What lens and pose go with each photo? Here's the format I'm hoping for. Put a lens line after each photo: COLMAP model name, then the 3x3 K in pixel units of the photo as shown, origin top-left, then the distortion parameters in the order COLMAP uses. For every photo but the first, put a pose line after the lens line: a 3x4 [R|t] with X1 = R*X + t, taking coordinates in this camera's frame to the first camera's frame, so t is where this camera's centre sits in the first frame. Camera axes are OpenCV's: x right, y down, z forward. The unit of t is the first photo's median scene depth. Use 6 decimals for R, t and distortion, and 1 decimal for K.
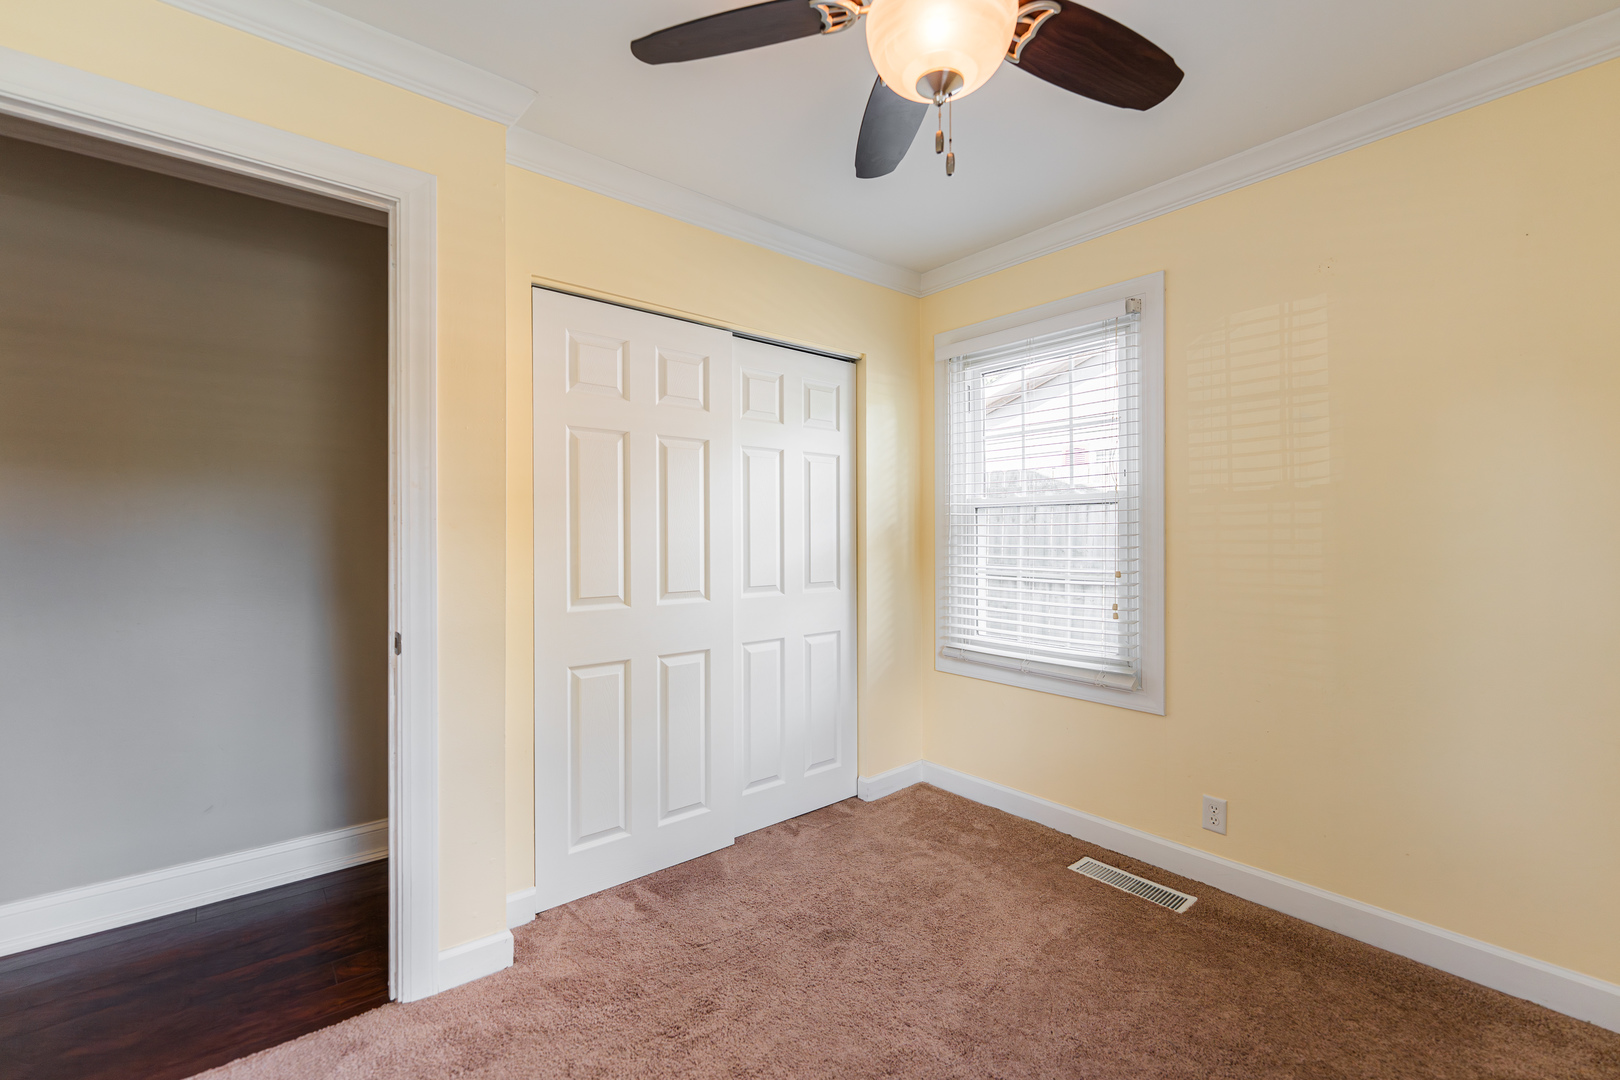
lens RADIAL K [[665.9, 0, 799.7], [0, 665.9, 537.4], [0, 0, 1]] dist [-0.001787, 0.001050]
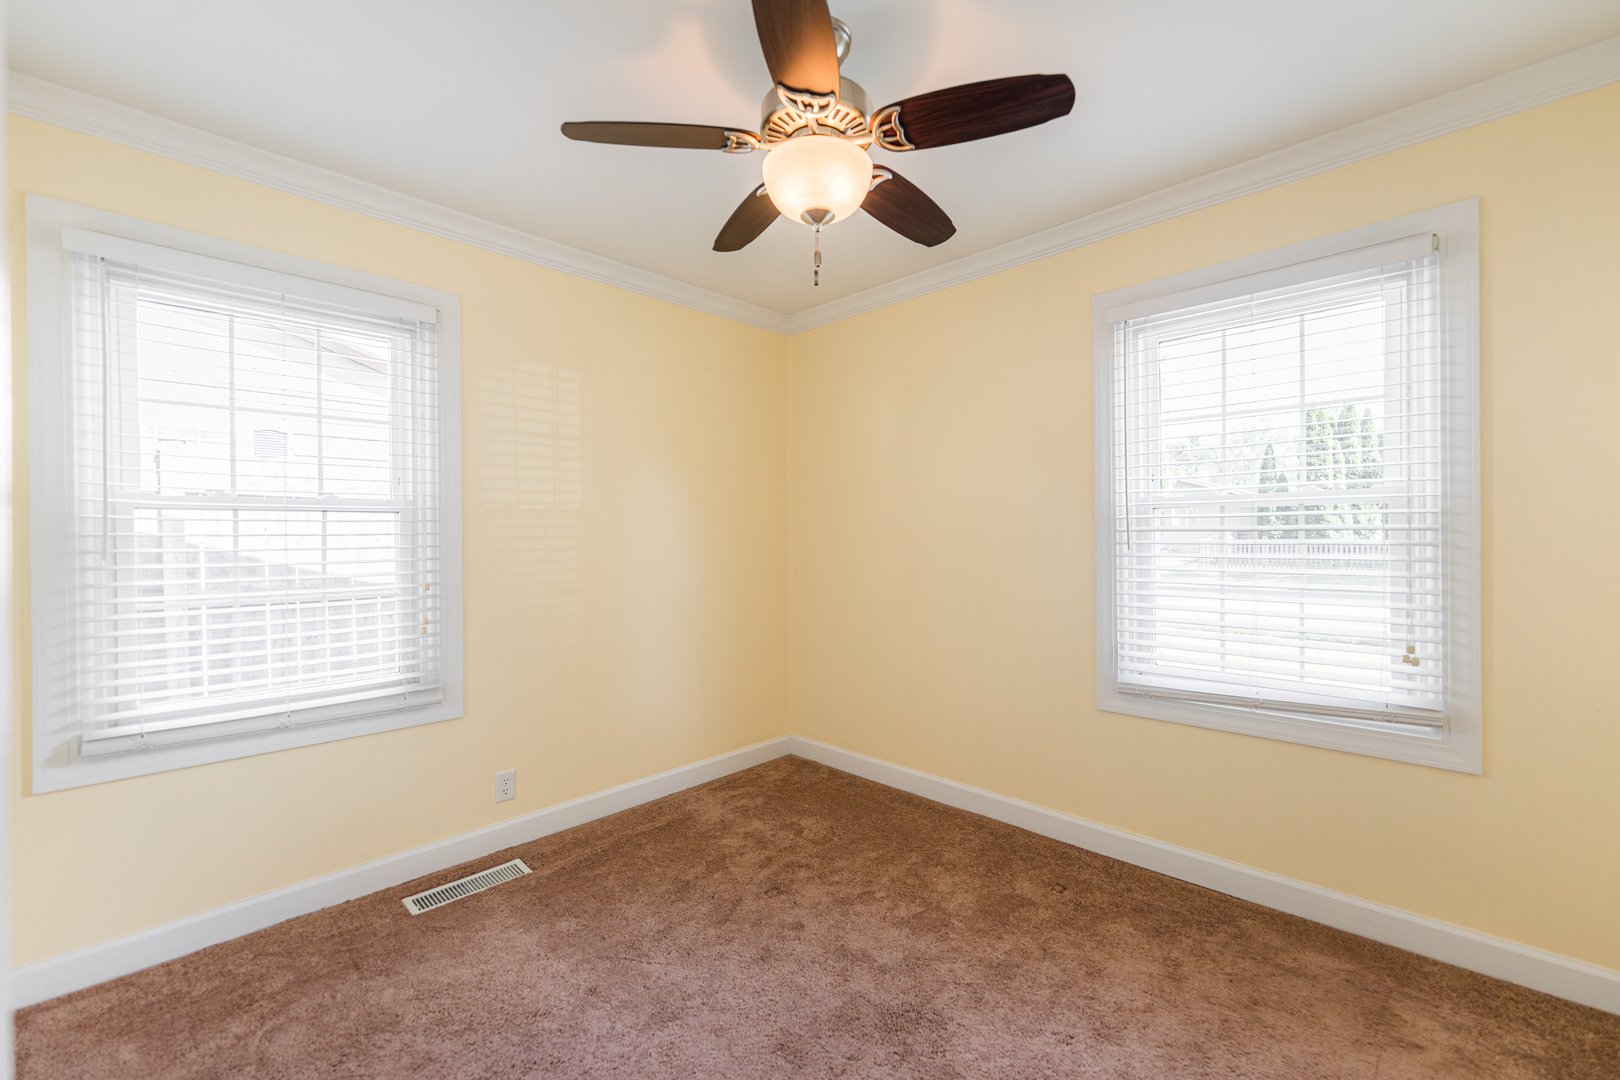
lens RADIAL K [[665.9, 0, 800.2], [0, 665.9, 535.1], [0, 0, 1]] dist [-0.001787, 0.001050]
pose [[-0.079112, -0.002518, 0.996863, -0.512169], [0.009348, 0.999951, 0.003267, -0.017934], [-0.996822, 0.009578, -0.079084, 0.514120]]
